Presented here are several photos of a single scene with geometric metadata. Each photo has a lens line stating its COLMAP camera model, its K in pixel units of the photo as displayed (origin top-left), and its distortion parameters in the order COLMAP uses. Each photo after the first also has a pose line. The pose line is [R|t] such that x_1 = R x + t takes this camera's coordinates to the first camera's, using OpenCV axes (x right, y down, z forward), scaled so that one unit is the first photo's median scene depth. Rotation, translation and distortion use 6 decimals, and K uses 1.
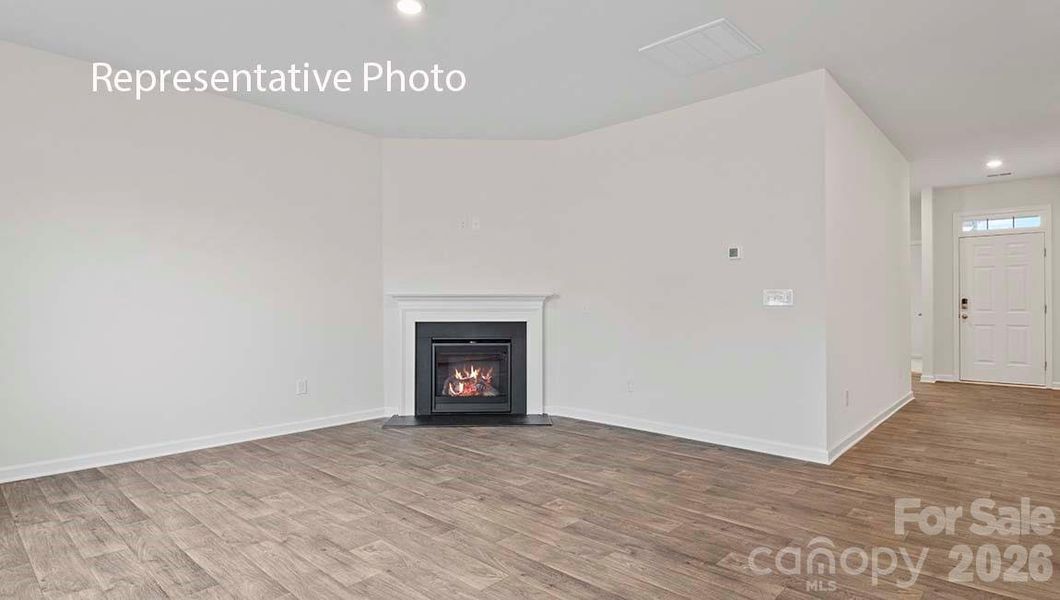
lens RADIAL K [[547.4, 0, 527.3], [0, 547.4, 303.6], [0, 0, 1]] dist [0.052584, -0.057524]
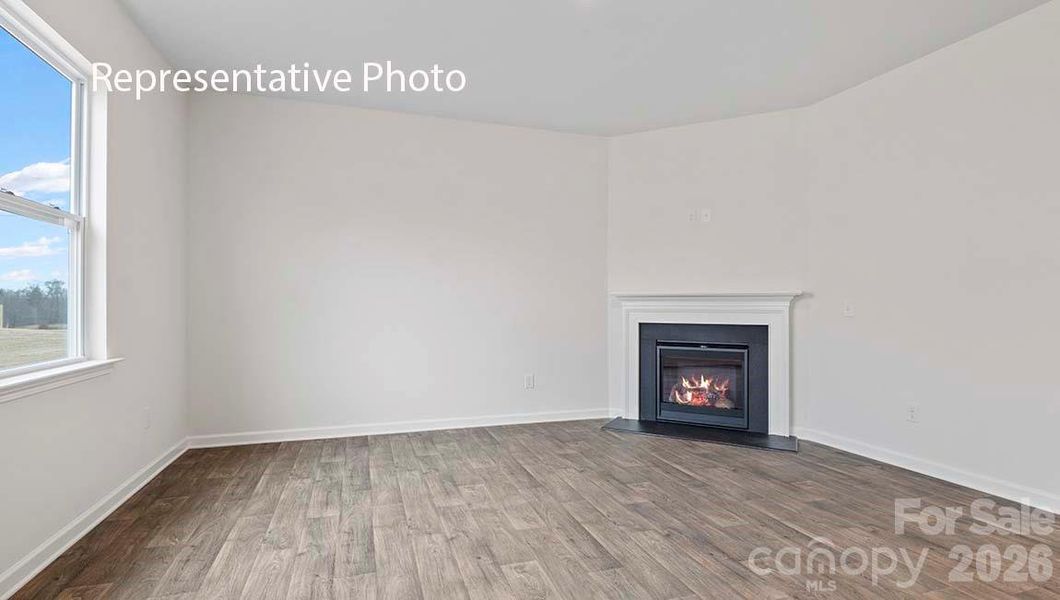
lens RADIAL K [[515.4, 0, 526.9], [0, 515.4, 303.4], [0, 0, 1]] dist [0.043748, -0.045428]
pose [[0.871336, 0.002568, -0.490680, 0.075624], [-0.003321, 0.999994, -0.000664, 0.000609], [0.490675, 0.002208, 0.871340, 0.126567]]
